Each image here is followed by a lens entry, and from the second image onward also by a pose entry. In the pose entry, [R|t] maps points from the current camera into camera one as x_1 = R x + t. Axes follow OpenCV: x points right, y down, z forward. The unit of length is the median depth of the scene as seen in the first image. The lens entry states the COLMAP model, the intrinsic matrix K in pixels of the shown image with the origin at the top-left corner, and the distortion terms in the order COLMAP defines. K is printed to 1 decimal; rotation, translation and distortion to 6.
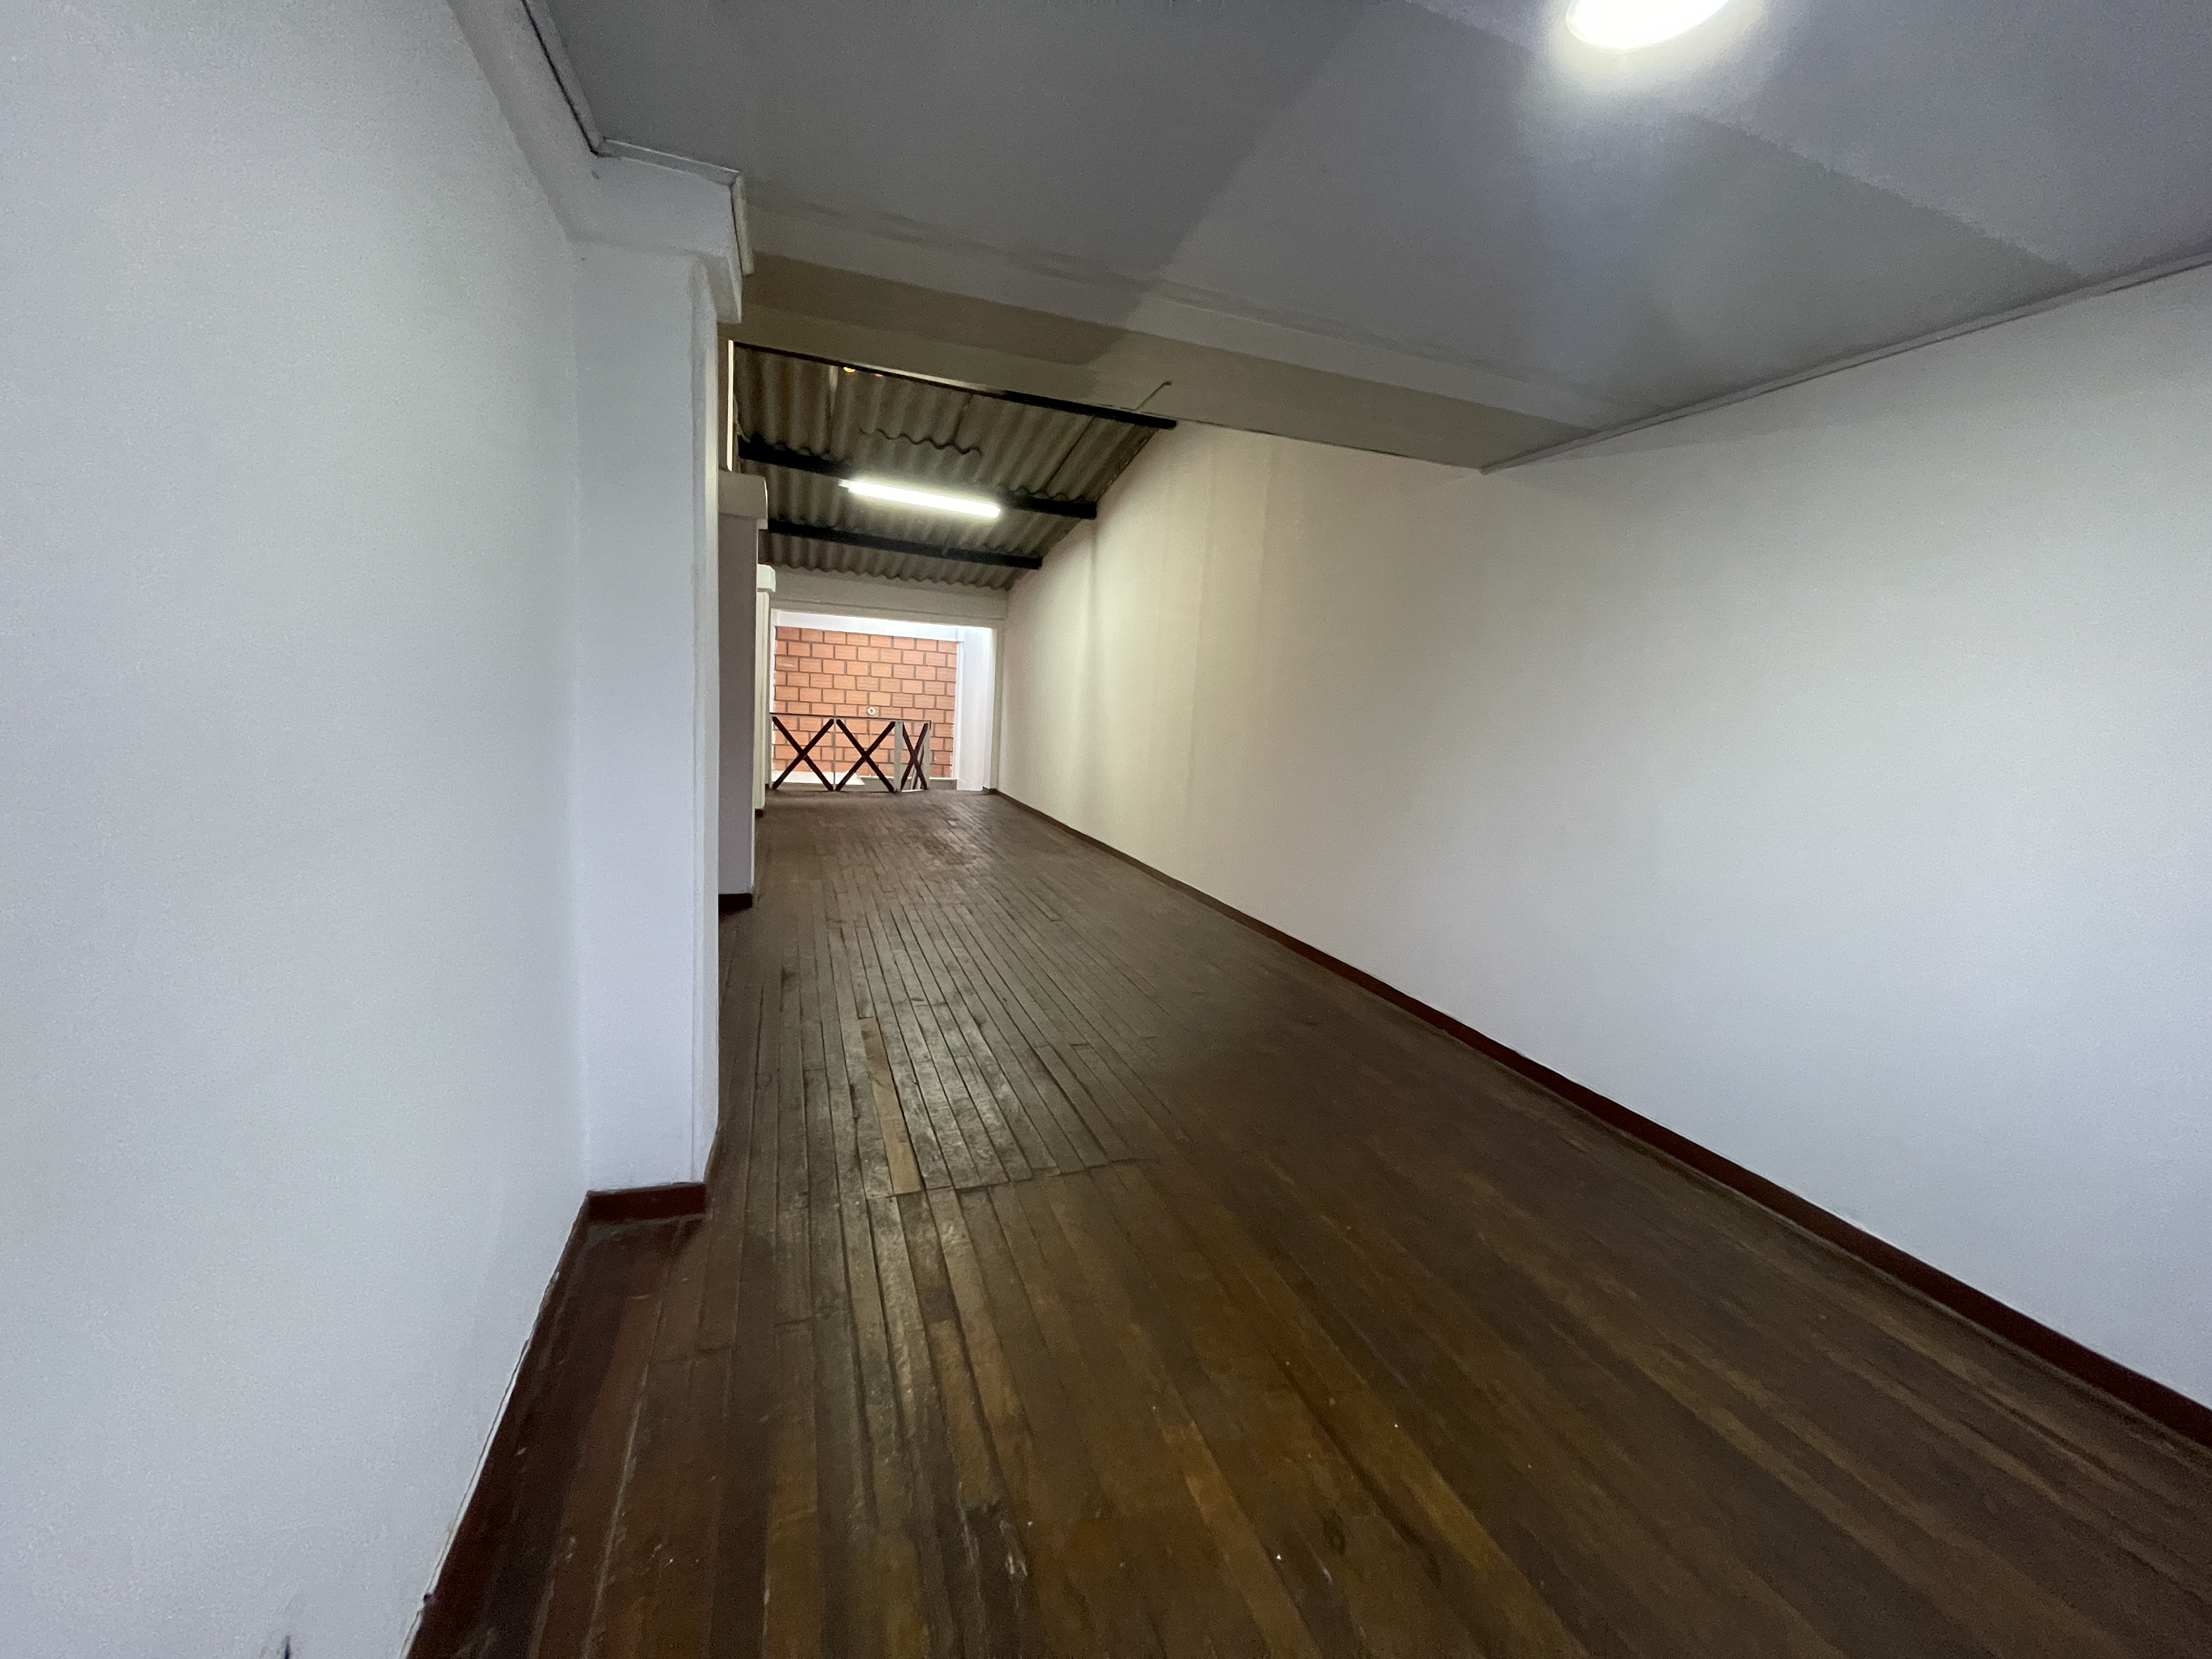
lens RADIAL K [[896.5, 0, 1103.7], [0, 896.5, 827.0], [0, 0, 1]] dist [-0.001911, 0.000393]
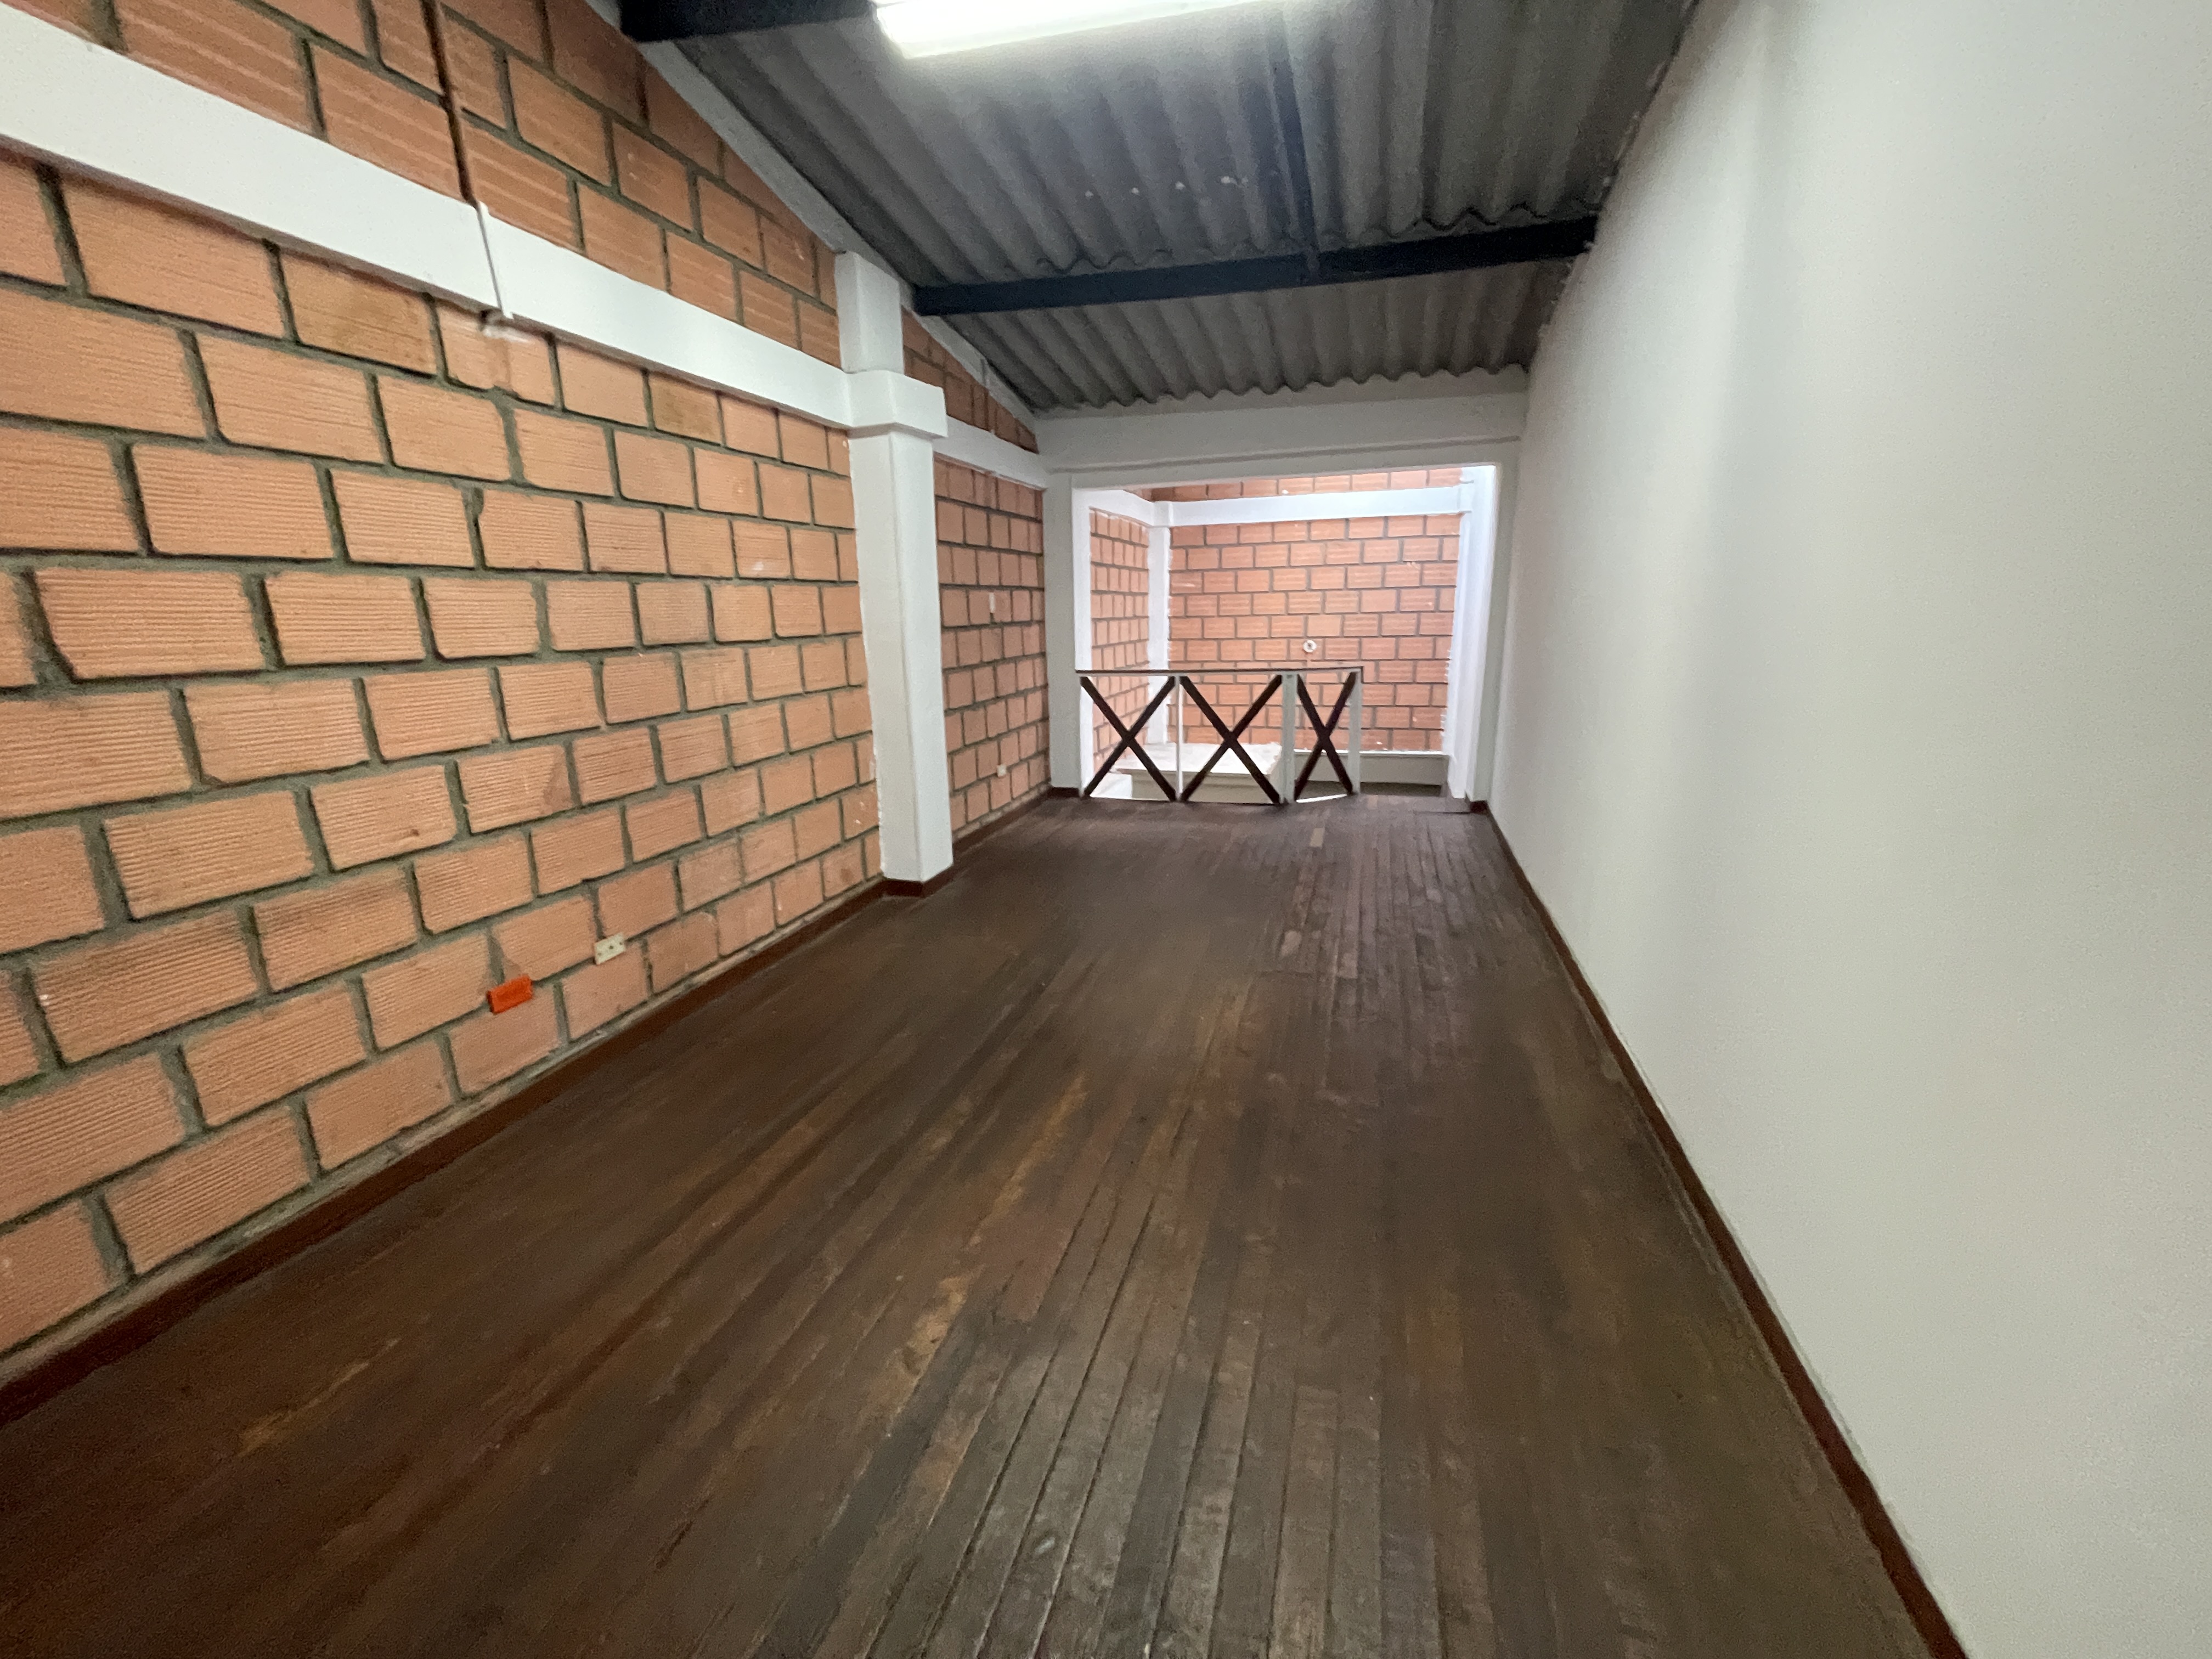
lens RADIAL K [[896.5, 0, 1087.9], [0, 896.5, 831.9], [0, 0, 1]] dist [-0.001911, 0.000393]
pose [[0.798272, 0.069127, -0.598317, 0.001445], [-0.011117, 0.994914, 0.100116, -0.077404], [0.602194, -0.073268, 0.794981, 0.502228]]
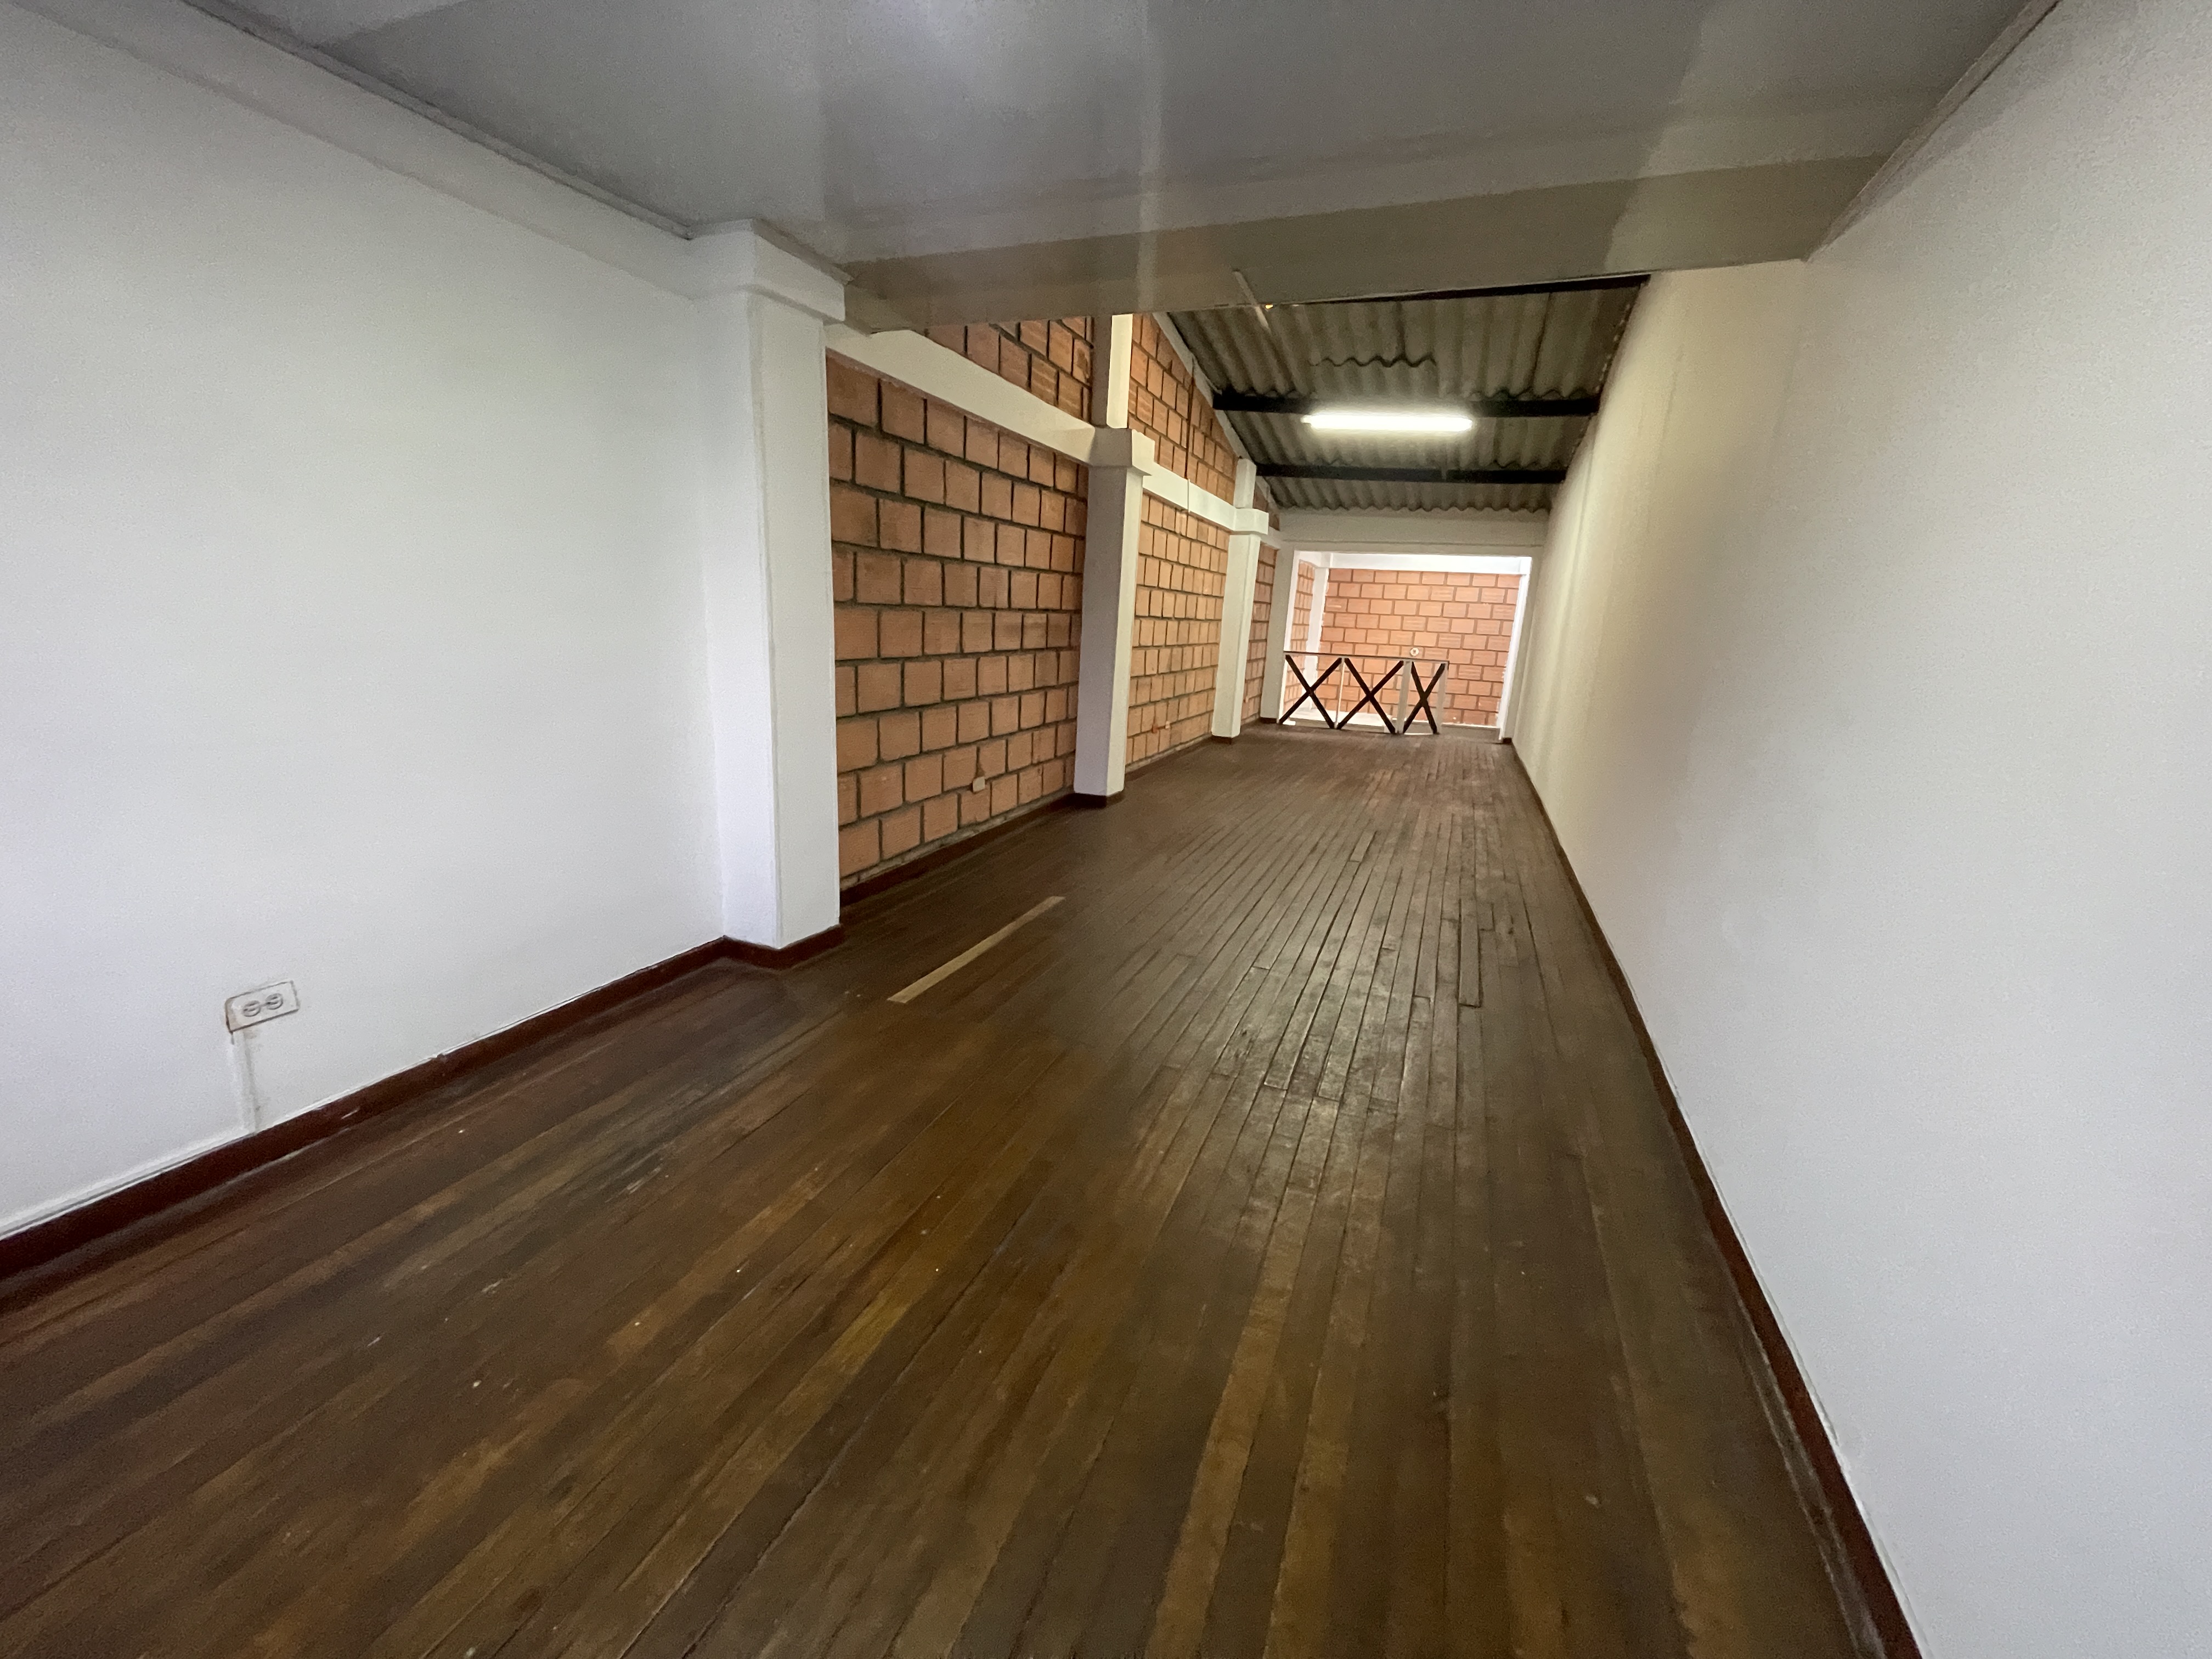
lens RADIAL K [[896.5, 0, 1098.1], [0, 896.5, 832.8], [0, 0, 1]] dist [-0.001911, 0.000393]
pose [[0.752794, 0.136172, -0.644017, 0.169862], [-0.095279, 0.990607, 0.098083, 0.002661], [0.651324, -0.012475, 0.758697, 0.046902]]
